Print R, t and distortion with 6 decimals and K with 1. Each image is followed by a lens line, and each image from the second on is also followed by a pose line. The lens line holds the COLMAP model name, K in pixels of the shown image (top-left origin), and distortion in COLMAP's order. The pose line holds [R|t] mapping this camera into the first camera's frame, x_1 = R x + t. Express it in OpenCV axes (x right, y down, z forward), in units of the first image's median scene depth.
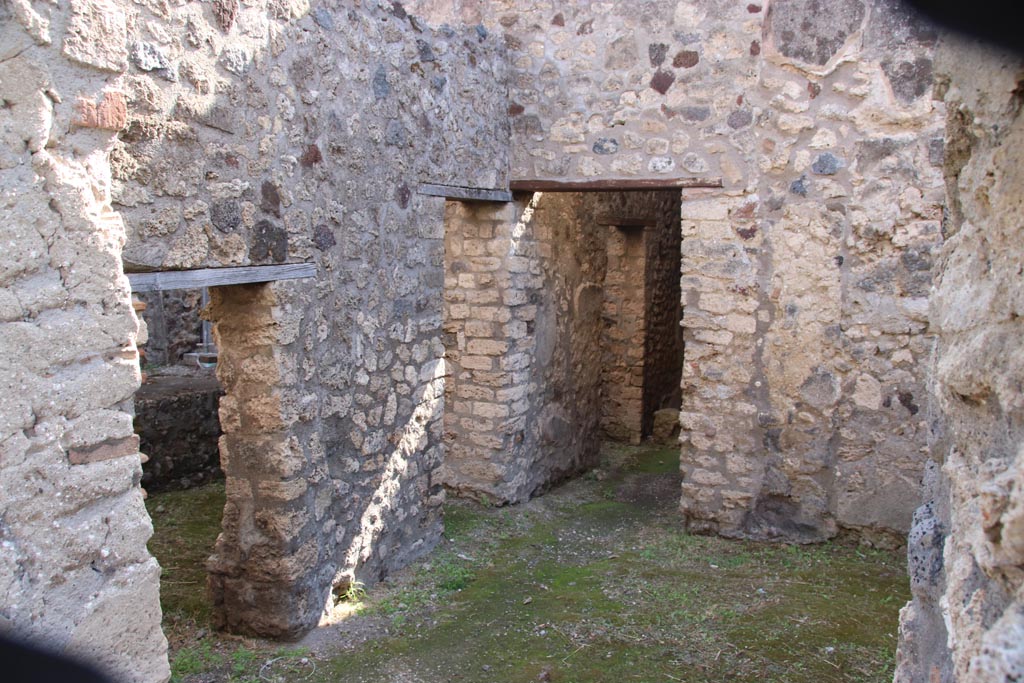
lens RADIAL K [[847.8, 0, 509.9], [0, 847.8, 343.3], [0, 0, 1]] dist [-0.144843, 0.134151]
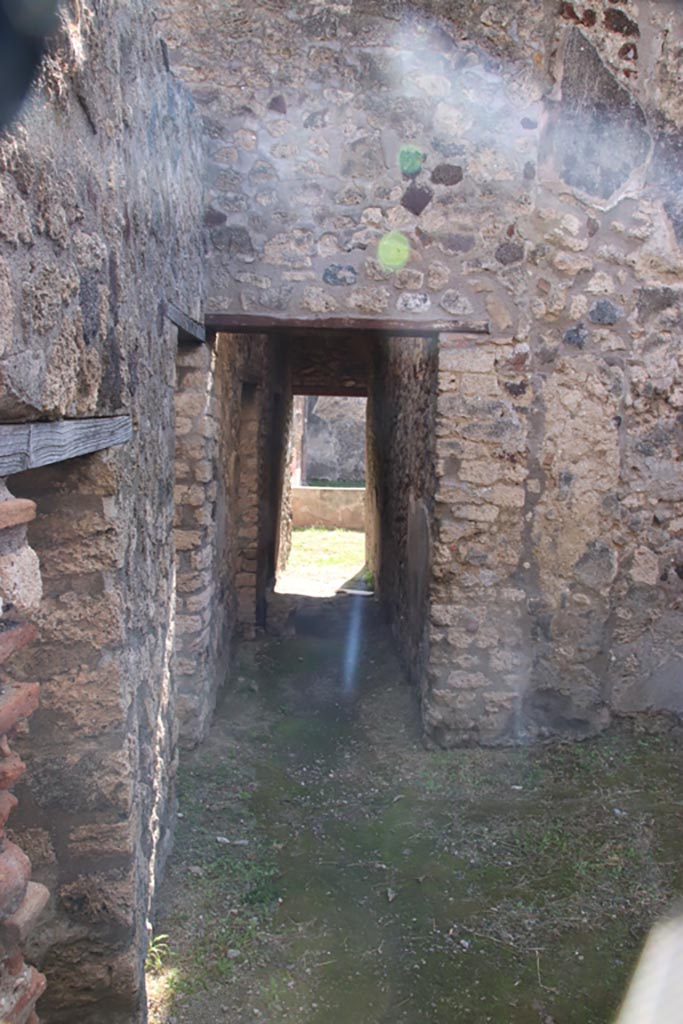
lens RADIAL K [[847.8, 0, 339.2], [0, 847.8, 519.9], [0, 0, 1]] dist [-0.144843, 0.134151]
pose [[0.883700, -0.048410, 0.465544, -0.285873], [0.044808, 0.998819, 0.018808, -0.023964], [-0.465904, 0.004239, 0.884825, 0.341181]]
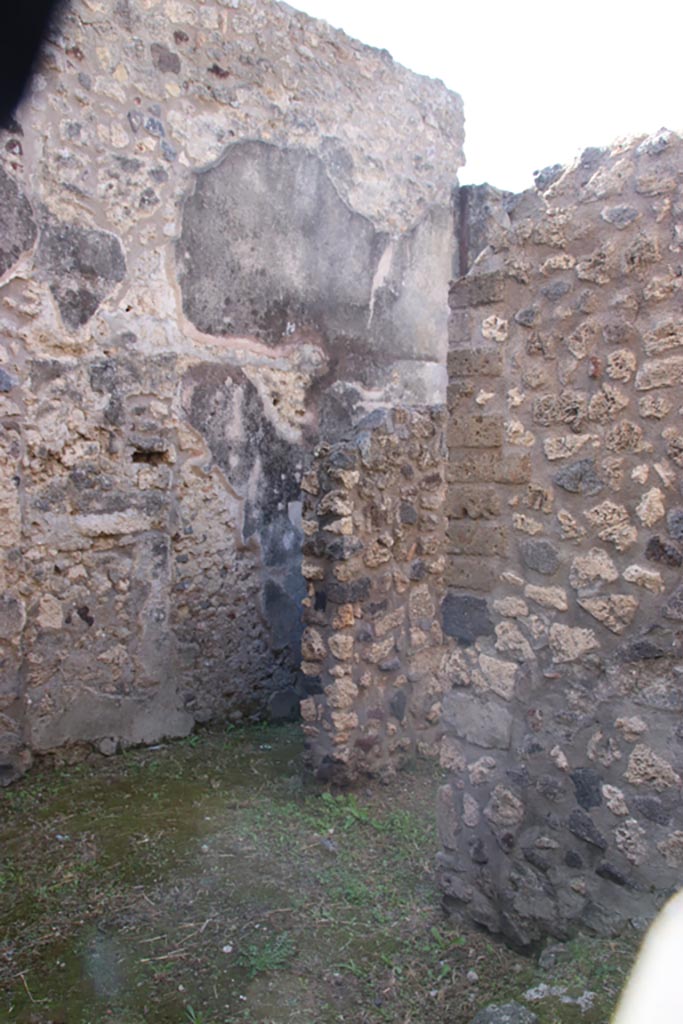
lens RADIAL K [[847.8, 0, 336.8], [0, 847.8, 520.4], [0, 0, 1]] dist [-0.144843, 0.134151]
pose [[0.338535, -0.054523, 0.939373, -0.381158], [0.106384, 0.994137, 0.019362, -0.033041], [-0.934921, 0.093380, 0.342350, 0.321560]]
